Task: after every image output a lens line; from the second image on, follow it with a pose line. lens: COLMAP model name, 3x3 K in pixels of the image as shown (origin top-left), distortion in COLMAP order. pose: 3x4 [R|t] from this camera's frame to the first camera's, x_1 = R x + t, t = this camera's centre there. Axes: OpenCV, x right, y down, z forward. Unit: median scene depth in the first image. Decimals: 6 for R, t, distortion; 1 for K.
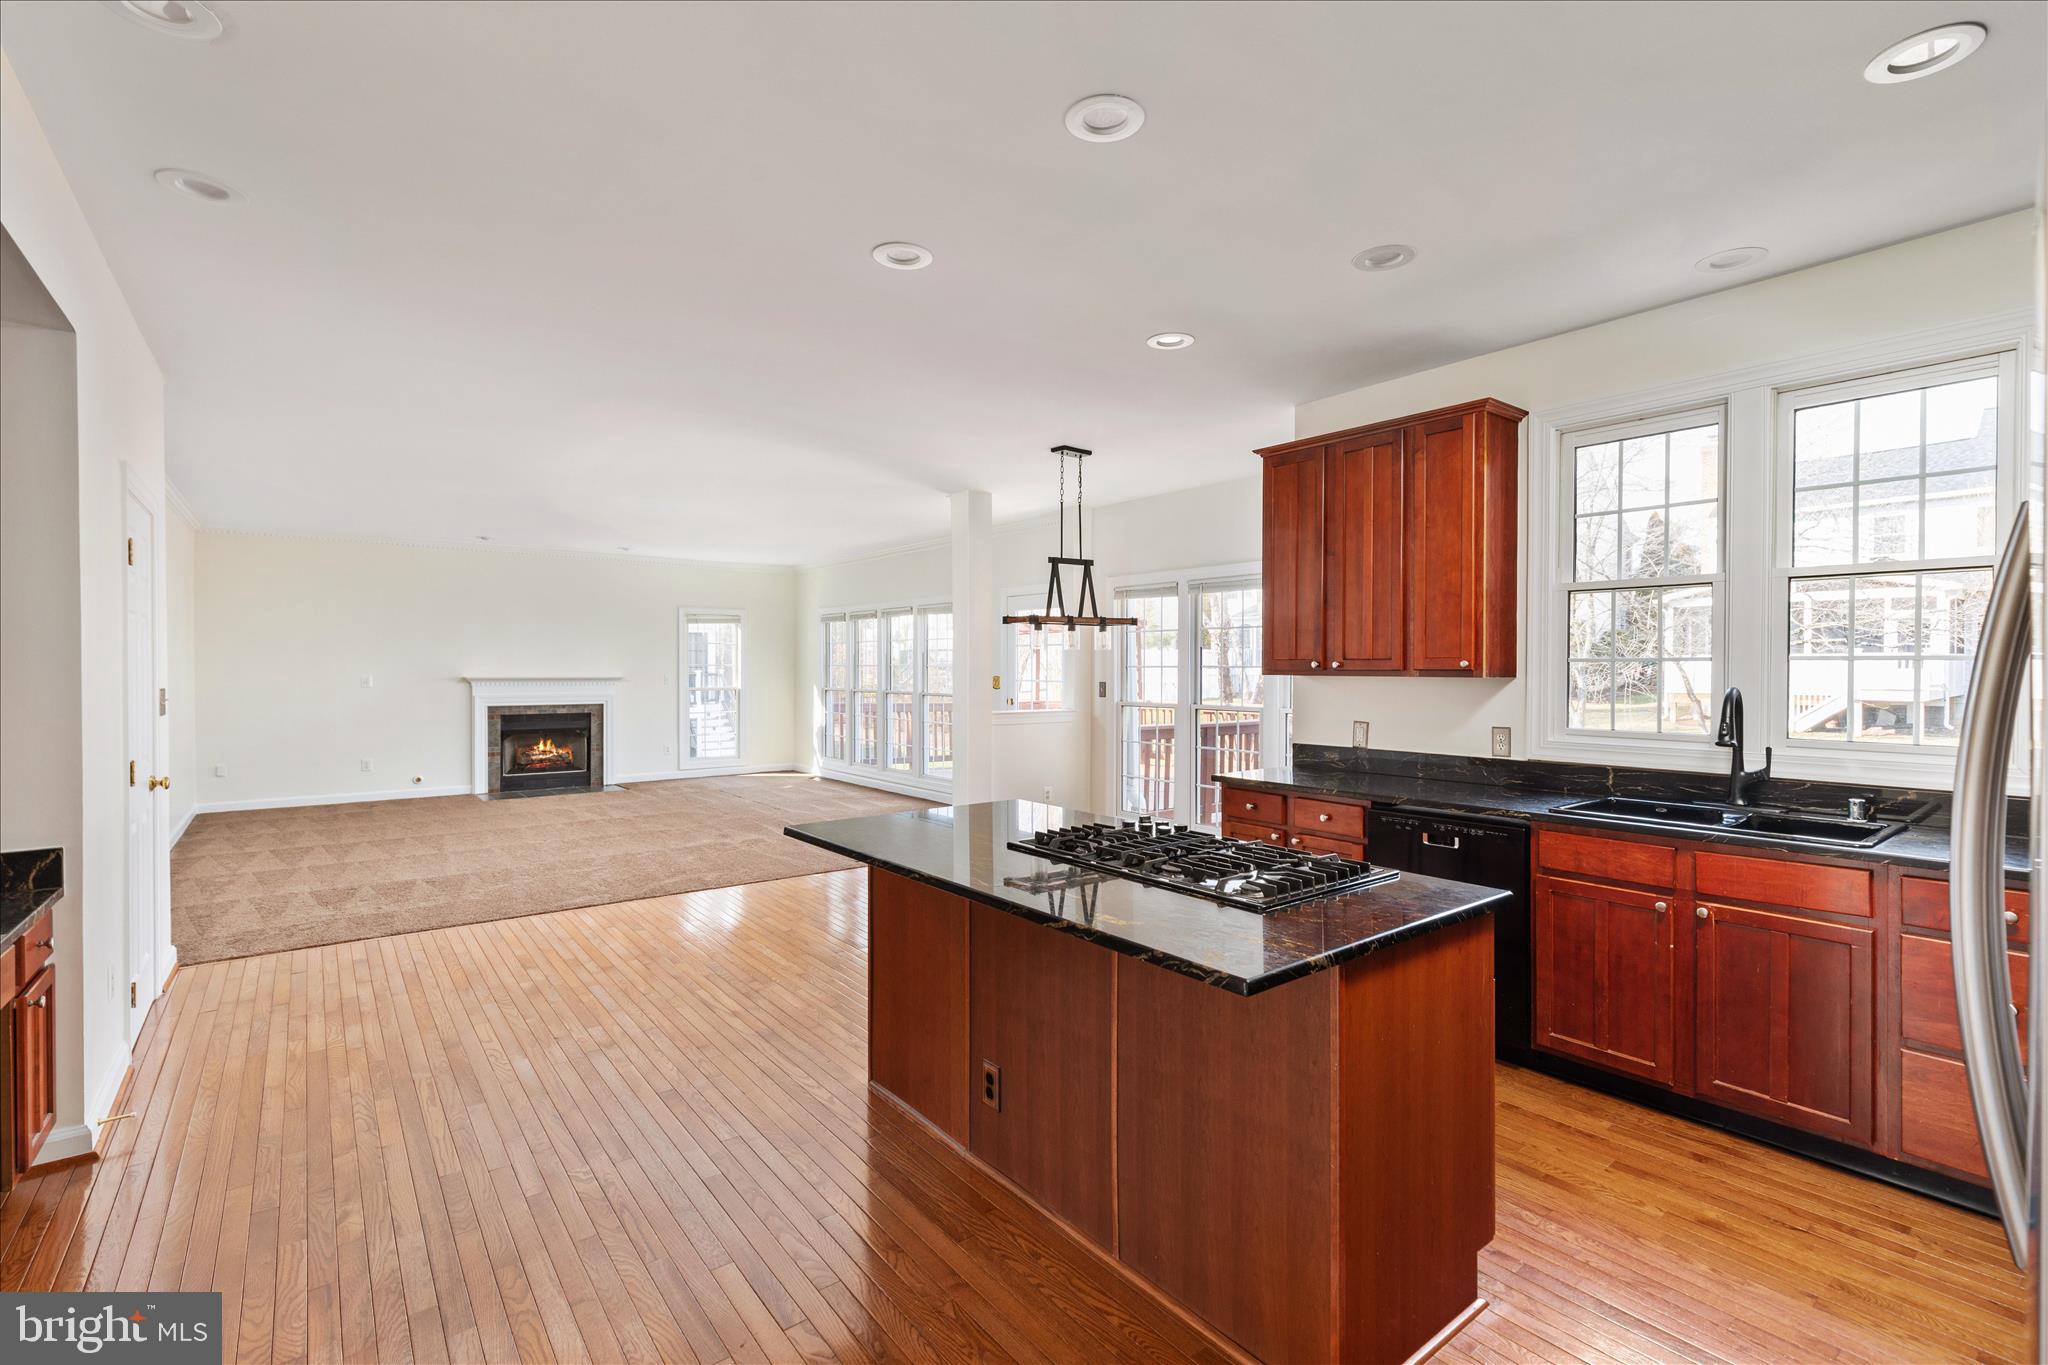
lens RADIAL K [[914.4, 0, 1024.0], [0, 914.4, 682.5], [0, 0, 1]] dist [0.000908, -0.000027]
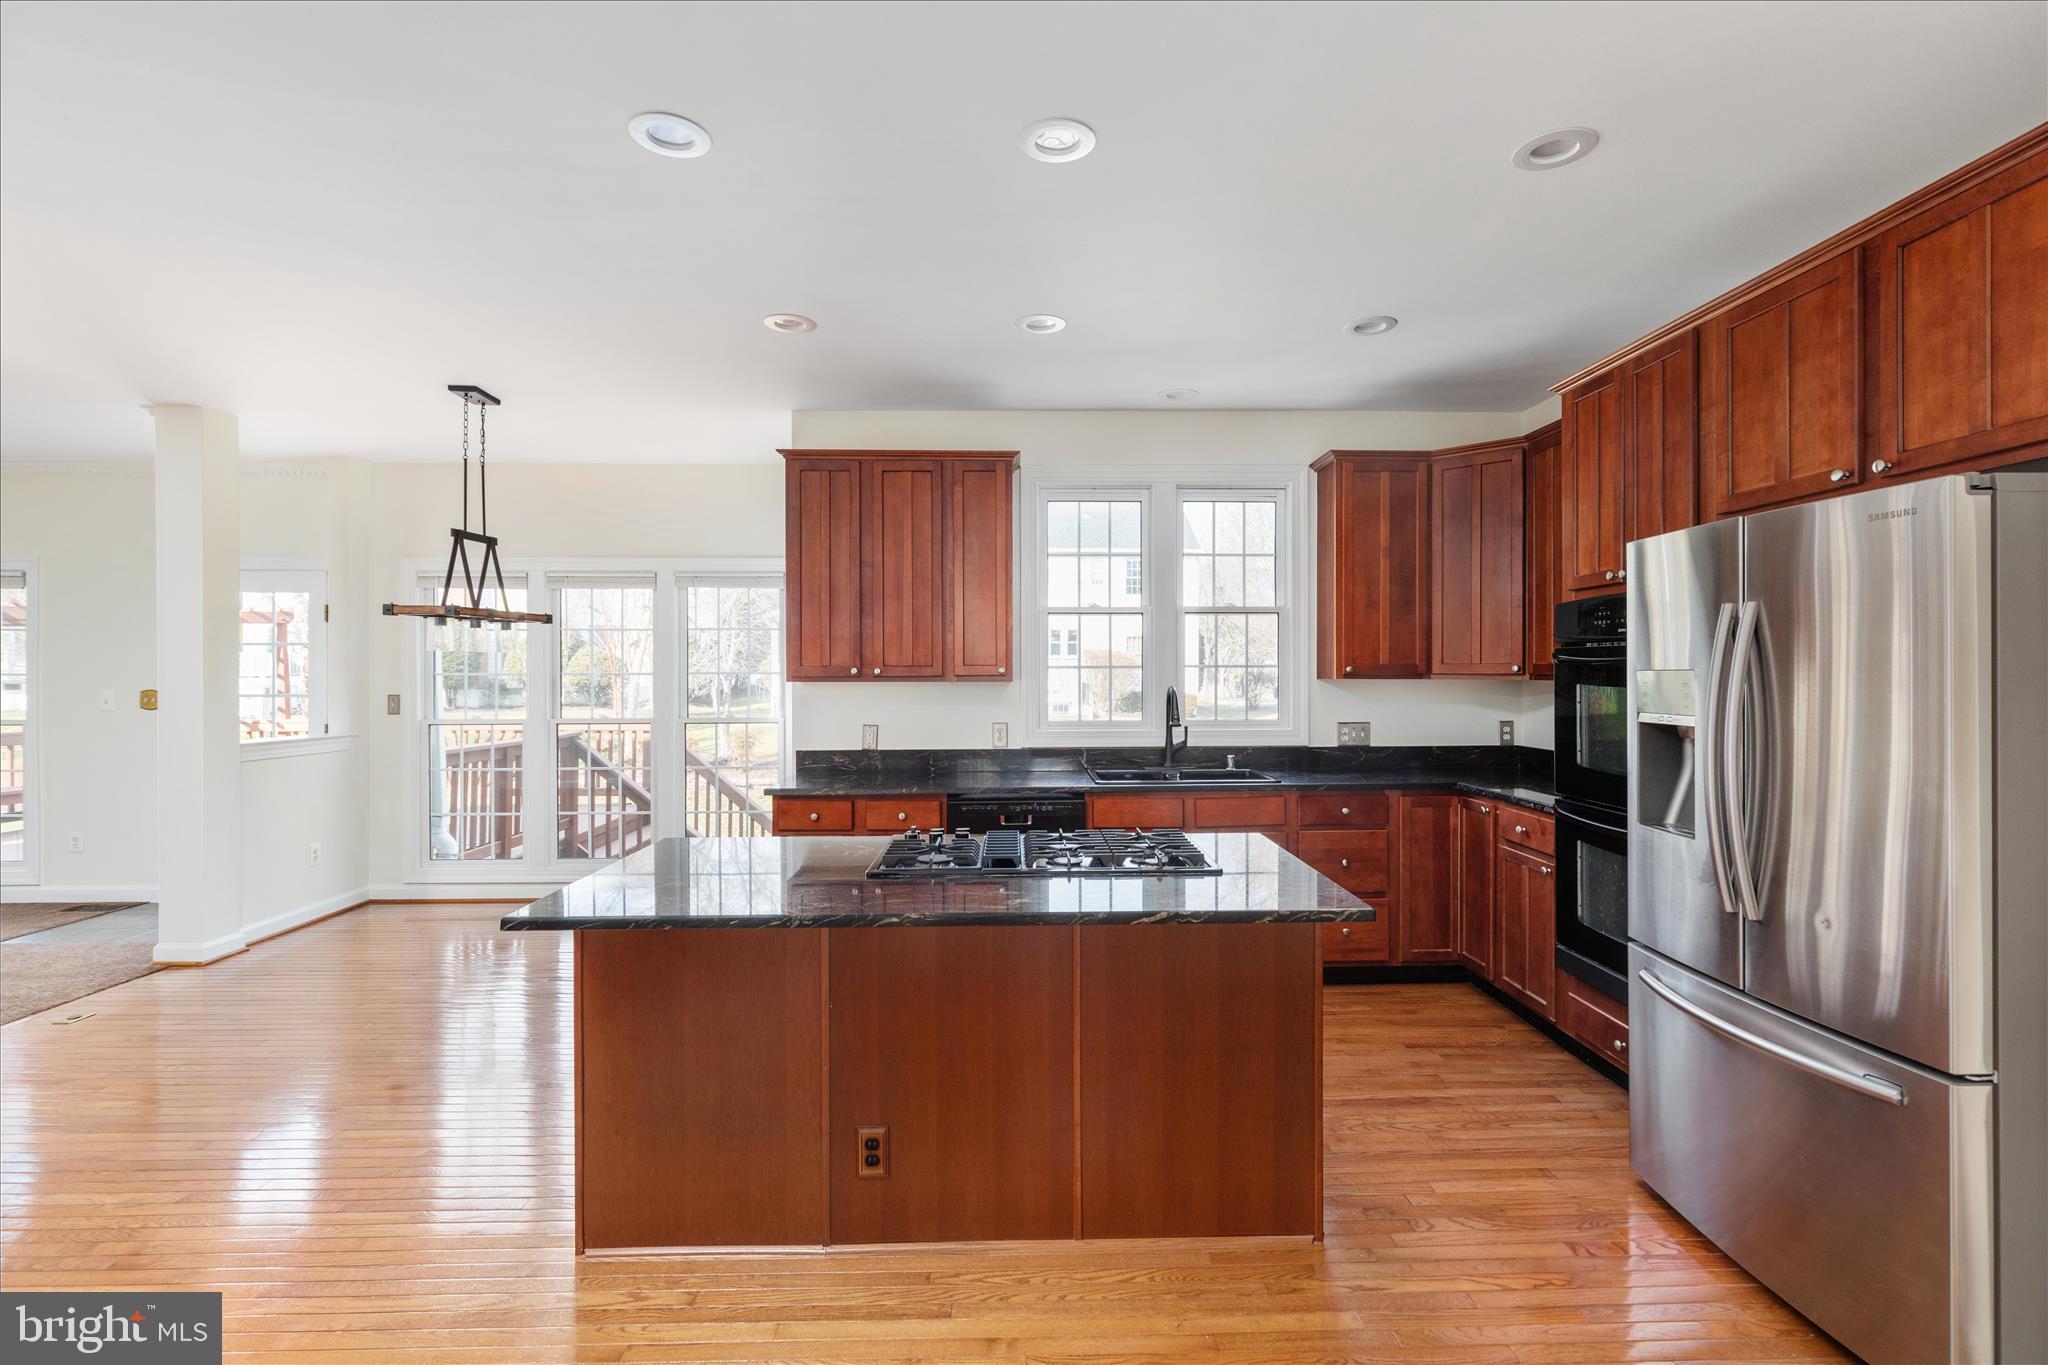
lens RADIAL K [[947.8, 0, 1024.0], [0, 947.8, 682.5], [0, 0, 1]] dist [-0.002677, 0.000071]
pose [[0.601054, -0.012063, 0.799118, -0.428319], [0.017022, 0.999852, 0.002290, -0.006001], [-0.799027, 0.012227, 0.601170, 0.212119]]
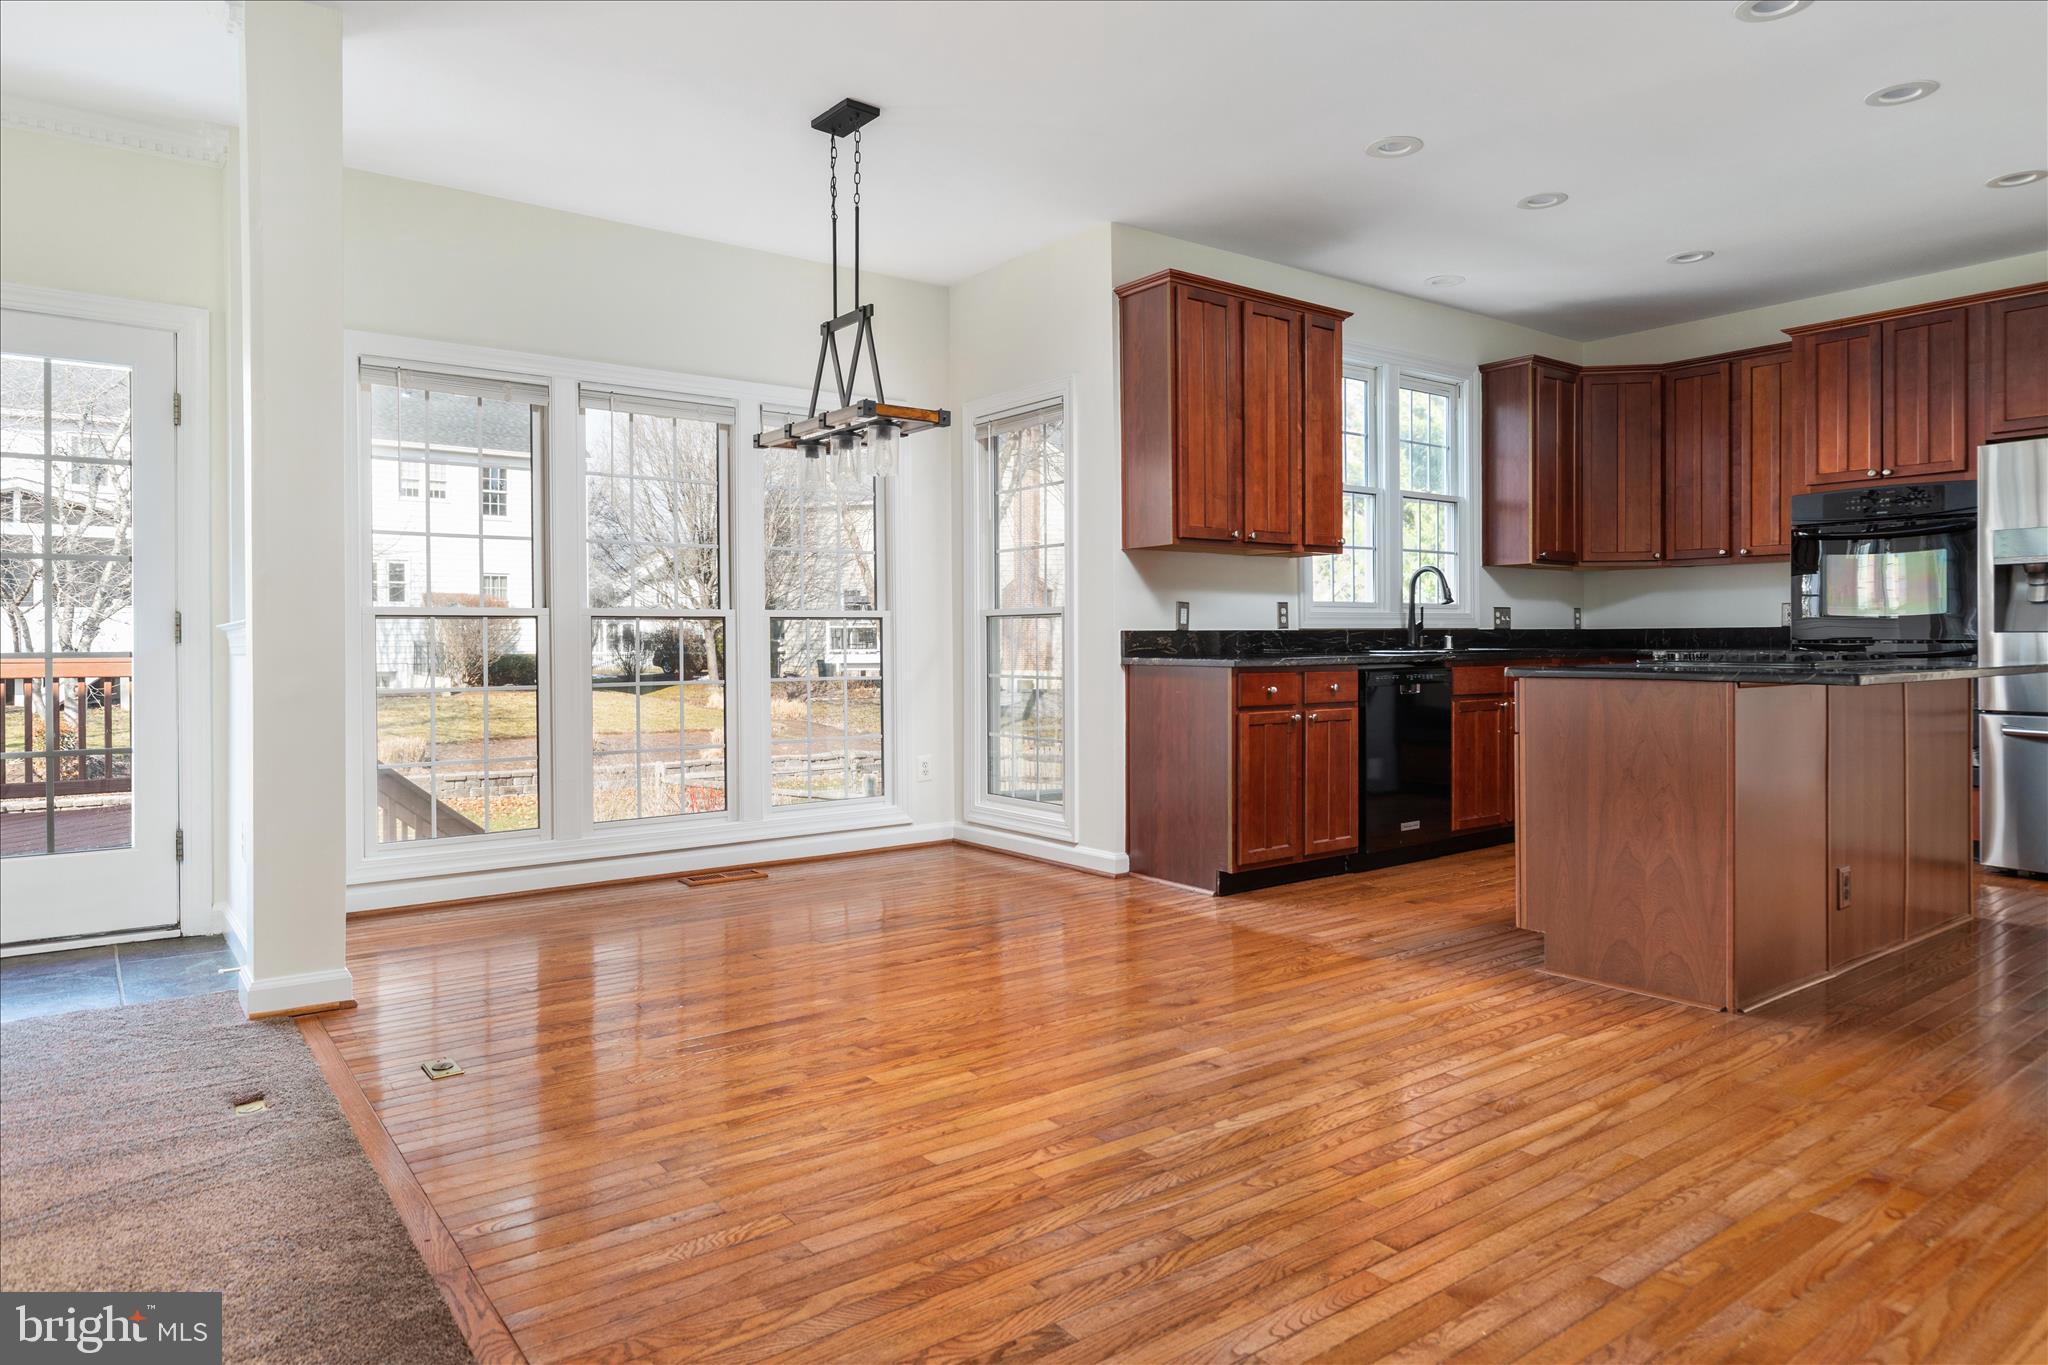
lens RADIAL K [[1281.8, 0, 994.8], [0, 1281.8, 653.3], [0, 0, 1]] dist [0.002621, 0.001445]
pose [[0.013598, -0.008885, 0.999868, -0.986690], [0.022744, 0.999705, 0.008574, 0.084463], [-0.999649, 0.022625, 0.013796, 1.254616]]
